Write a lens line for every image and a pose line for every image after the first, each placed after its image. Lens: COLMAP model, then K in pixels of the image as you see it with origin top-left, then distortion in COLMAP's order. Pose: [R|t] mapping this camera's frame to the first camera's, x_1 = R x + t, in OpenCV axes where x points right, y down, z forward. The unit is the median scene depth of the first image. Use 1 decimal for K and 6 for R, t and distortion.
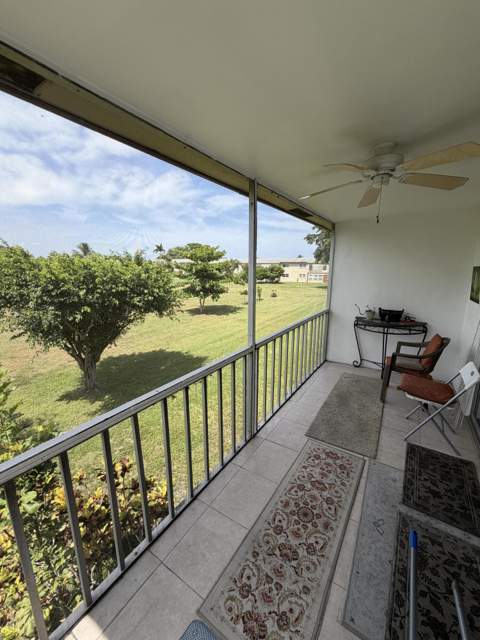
lens RADIAL K [[256.2, 0, 240.0], [0, 256.2, 320.0], [0, 0, 1]] dist [0.000282, 0.000017]
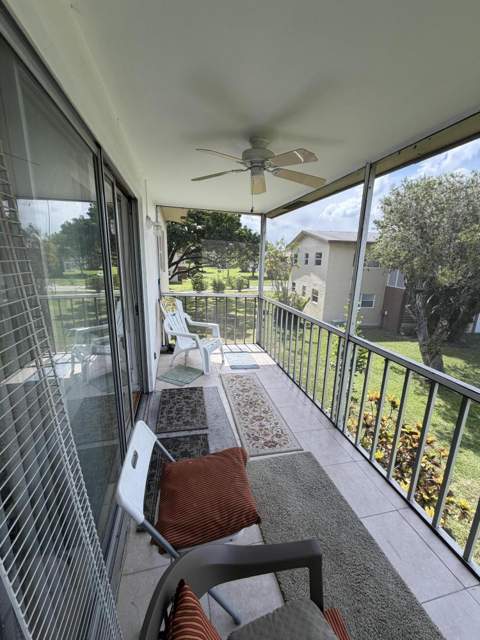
lens RADIAL K [[256.2, 0, 240.0], [0, 256.2, 320.0], [0, 0, 1]] dist [0.000282, 0.000017]
pose [[-0.686287, 0.155485, -0.710517, 1.325608], [-0.165055, 0.918103, 0.360338, -0.305439], [0.708355, 0.364570, -0.604419, 1.660340]]
